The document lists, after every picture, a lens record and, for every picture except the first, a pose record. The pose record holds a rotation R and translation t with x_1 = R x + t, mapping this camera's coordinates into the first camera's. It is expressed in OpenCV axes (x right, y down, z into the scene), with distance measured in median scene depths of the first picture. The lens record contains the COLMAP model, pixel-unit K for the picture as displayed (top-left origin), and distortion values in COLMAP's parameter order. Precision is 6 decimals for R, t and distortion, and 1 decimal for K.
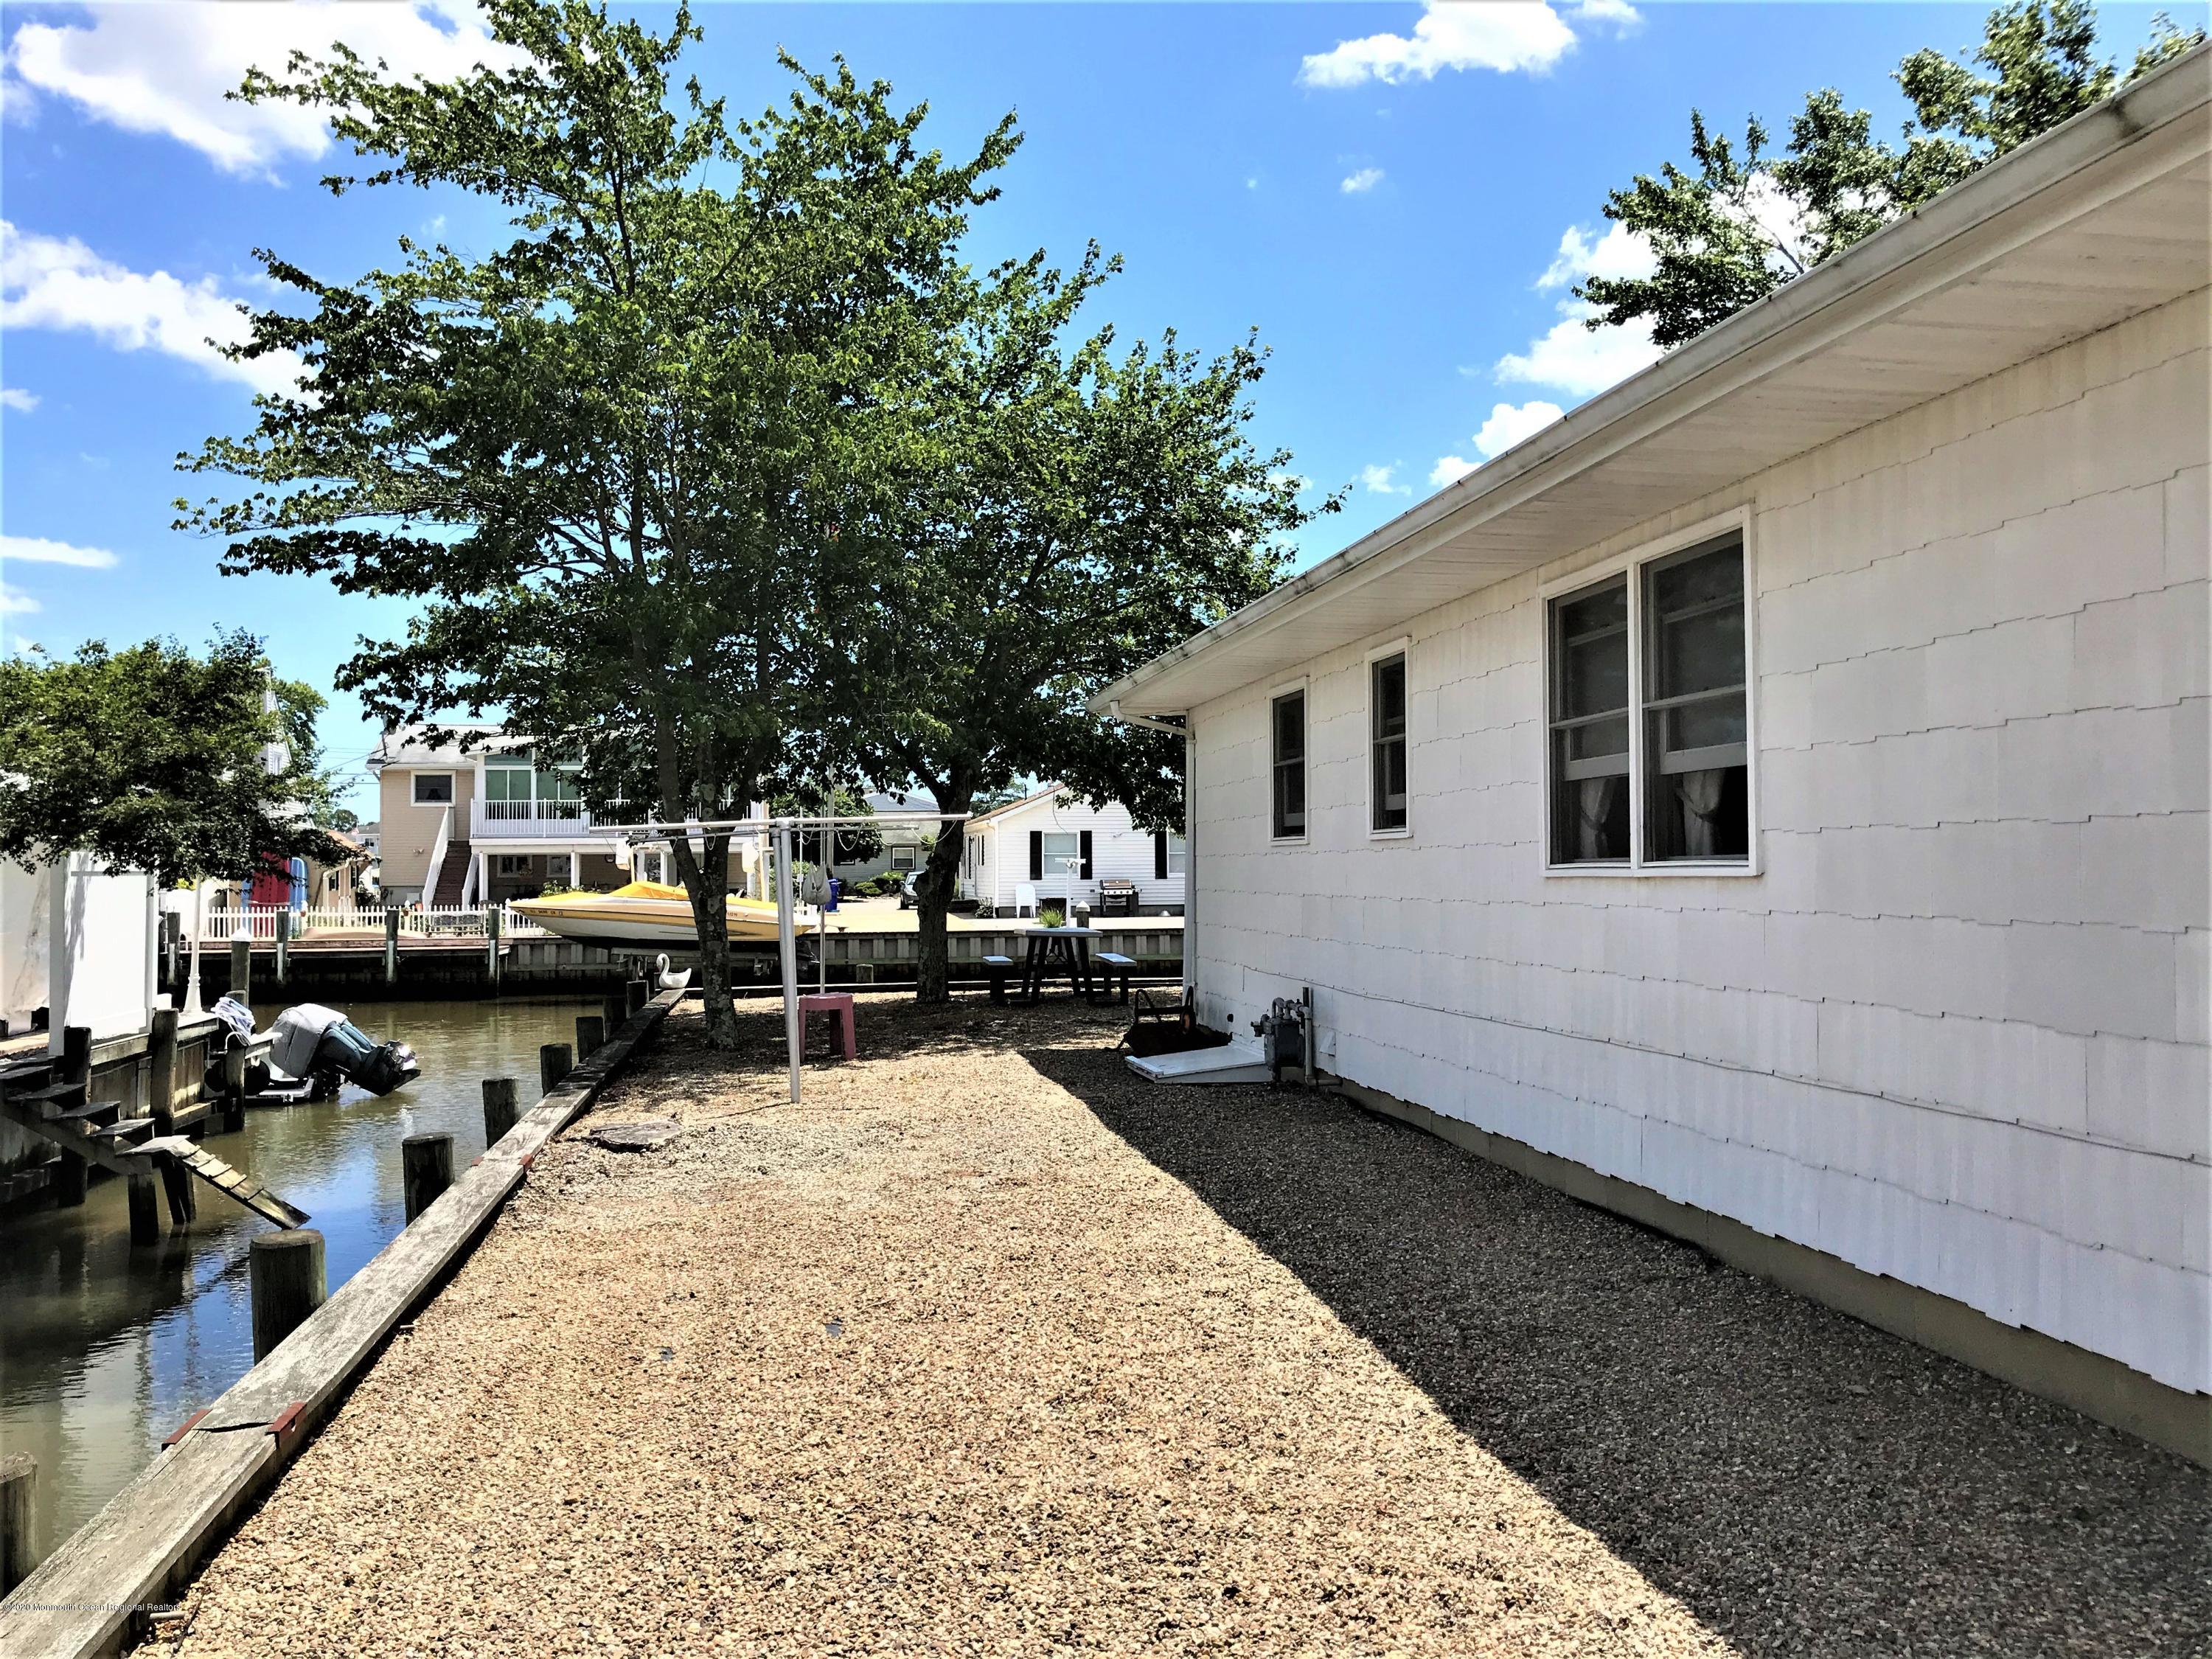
lens RADIAL K [[1836.5, 0, 1106.2], [0, 1836.5, 834.4], [0, 0, 1]] dist [0.041814, -0.052194]
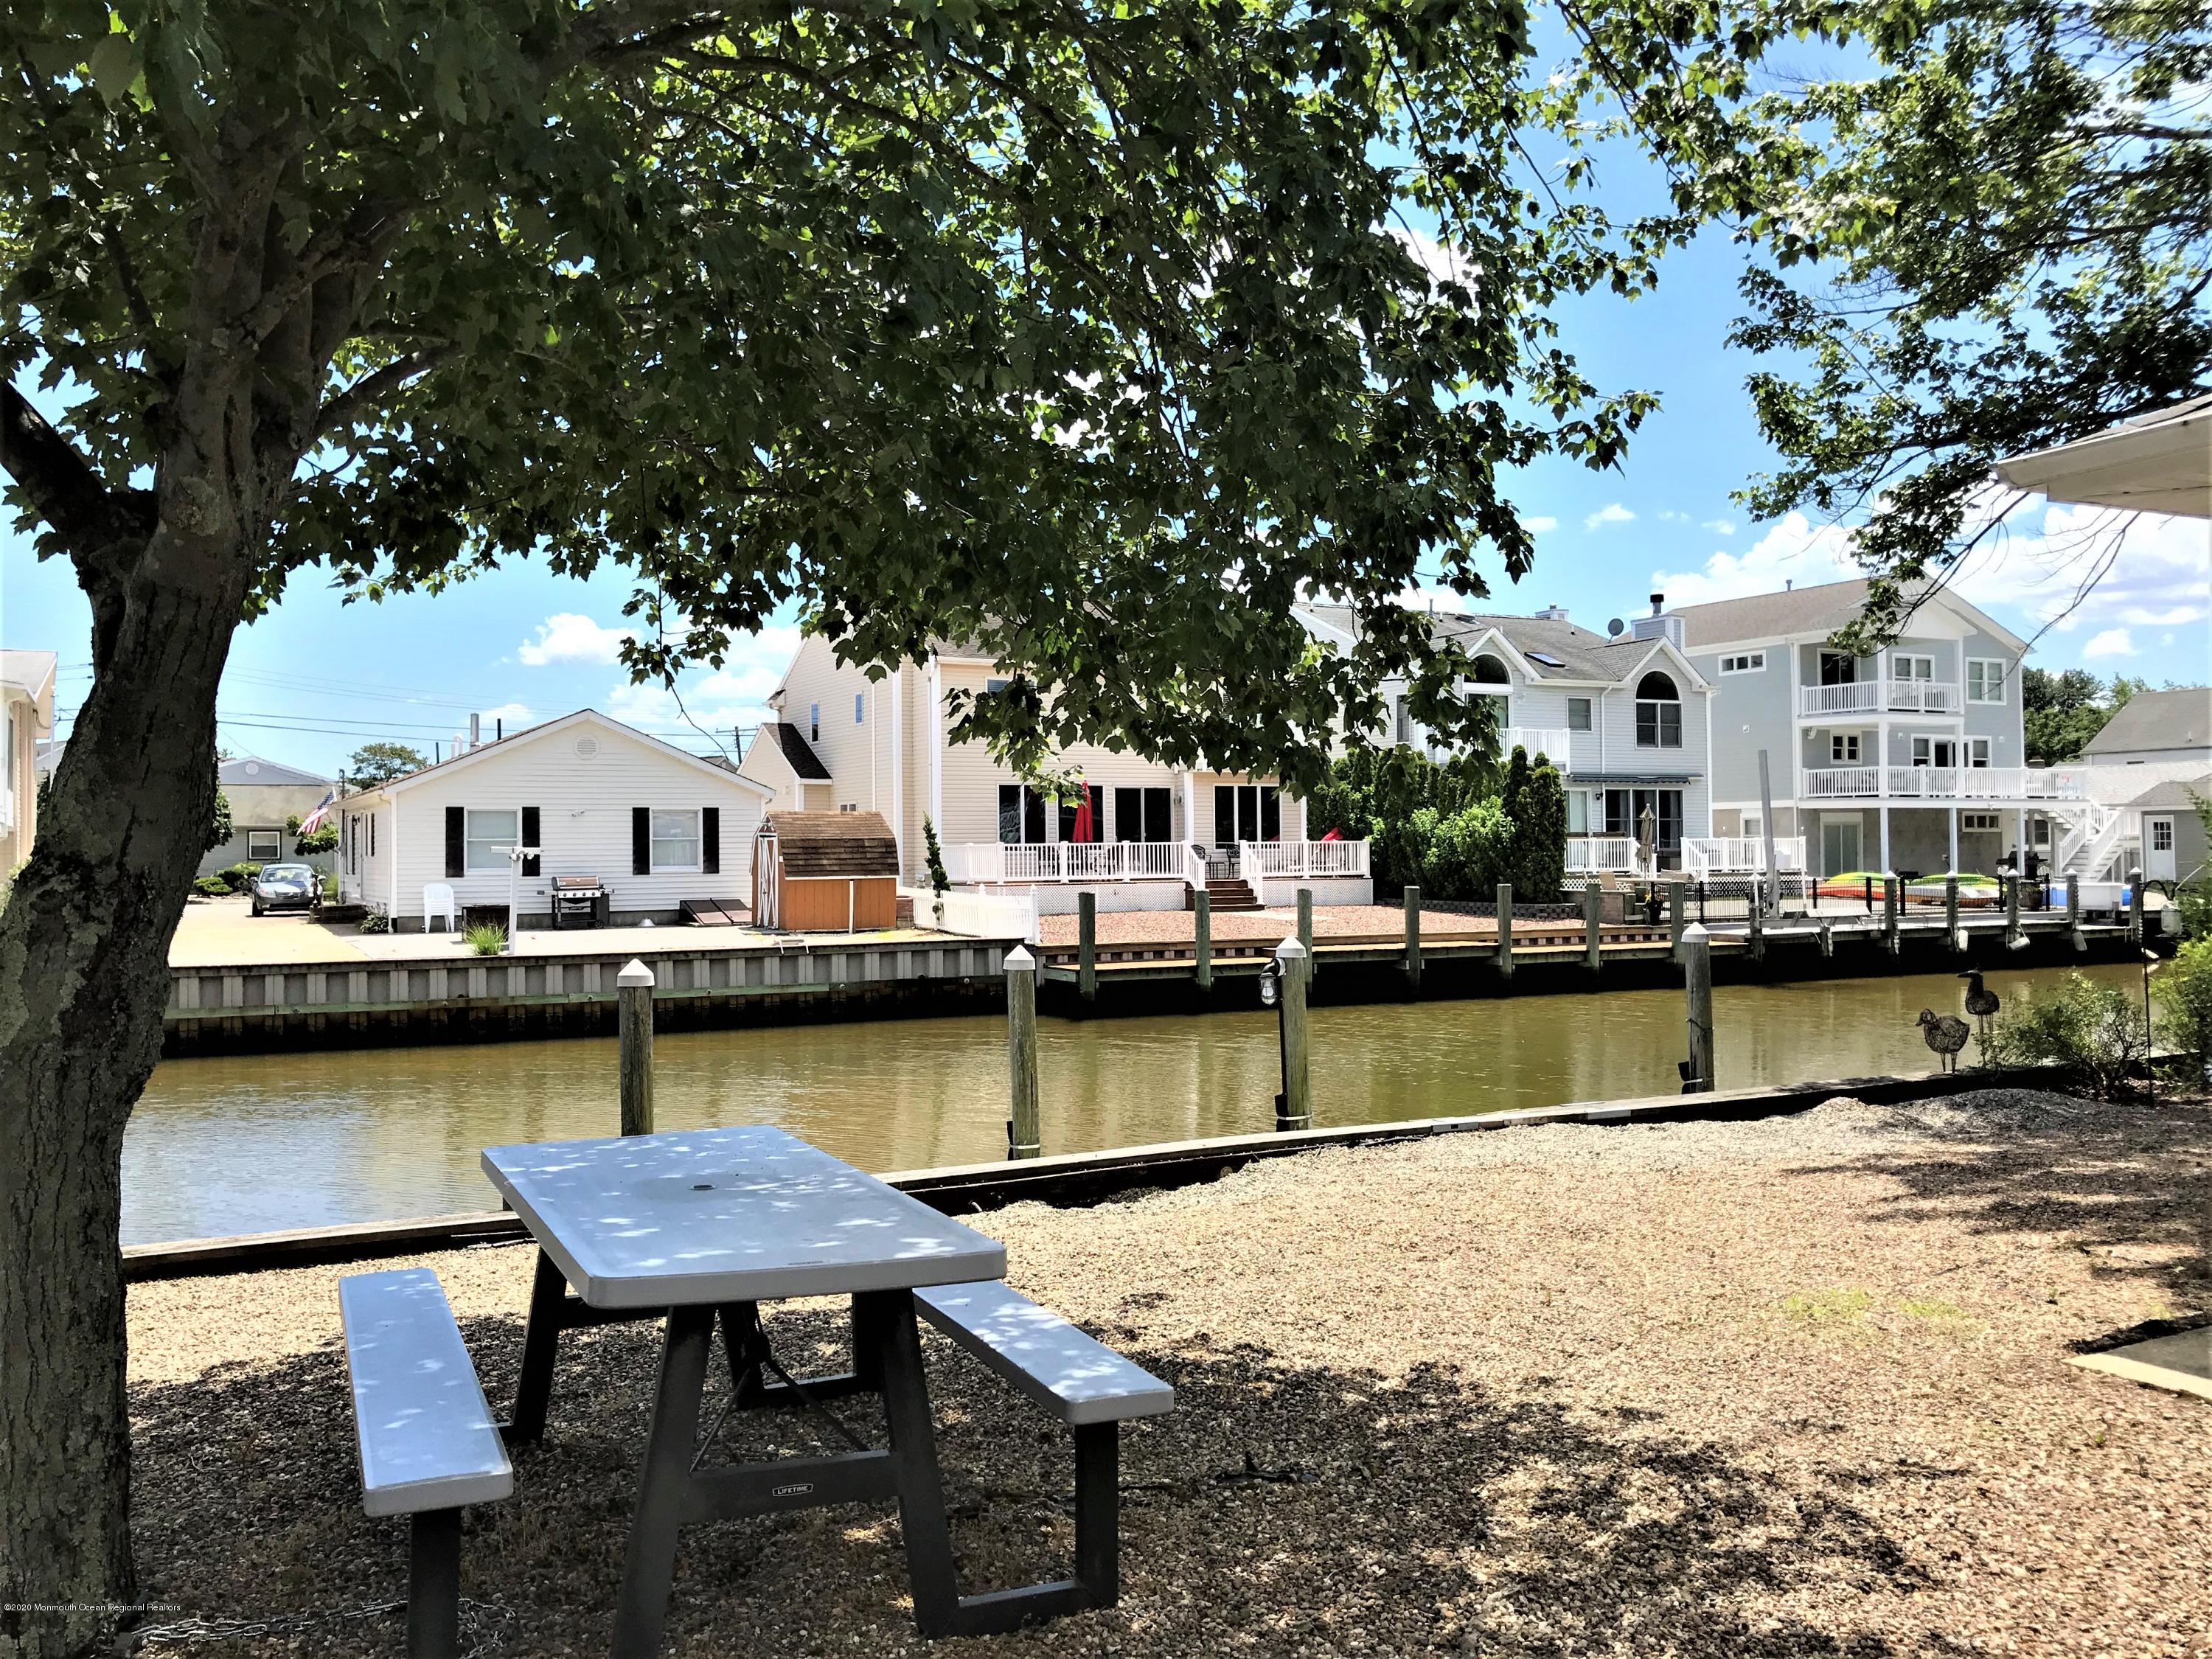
lens RADIAL K [[1836.5, 0, 1088.4], [0, 1836.5, 823.6], [0, 0, 1]] dist [0.041814, -0.052194]
pose [[0.954943, 0.004340, 0.296758, -0.016669], [-0.004645, 0.999989, 0.000323, 0.003234], [-0.296754, -0.001687, 0.954953, 0.264651]]
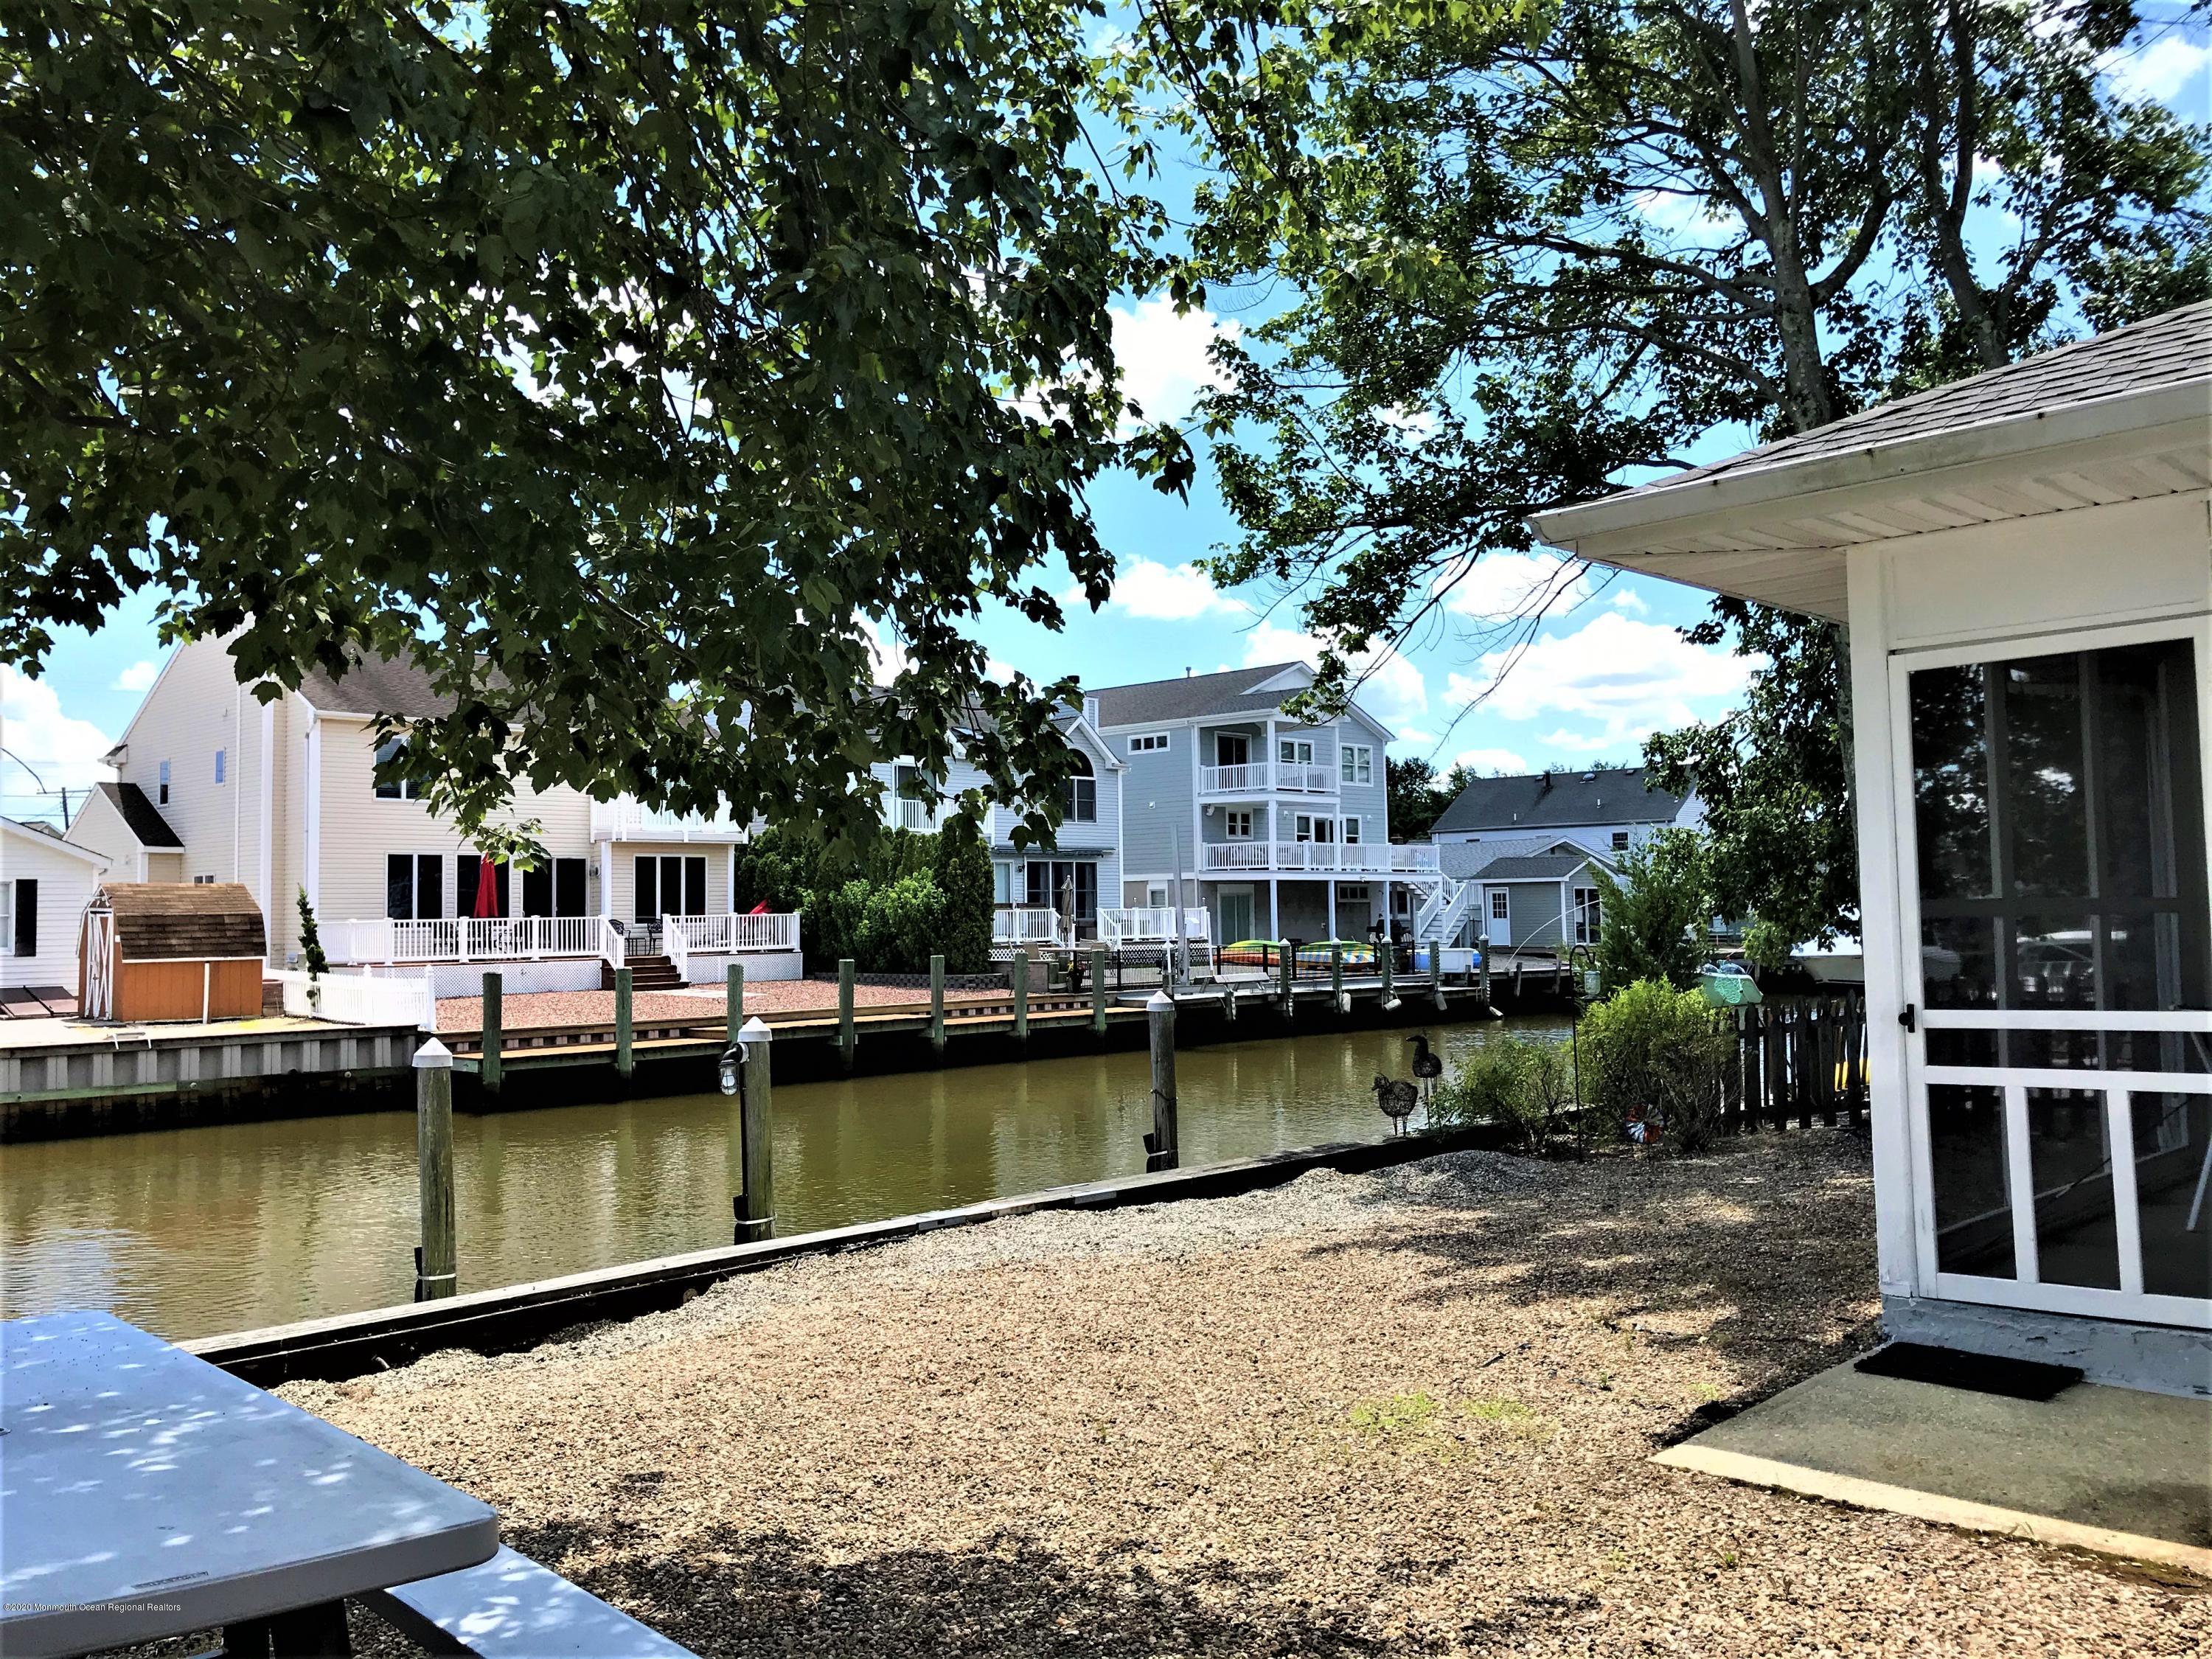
lens RADIAL K [[1836.5, 0, 1101.7], [0, 1836.5, 816.9], [0, 0, 1]] dist [0.041814, -0.052194]
pose [[0.811237, 0.026666, 0.584109, -0.014377], [-0.001064, 0.999025, -0.044131, 0.003696], [-0.584716, 0.035179, 0.810475, 0.284462]]
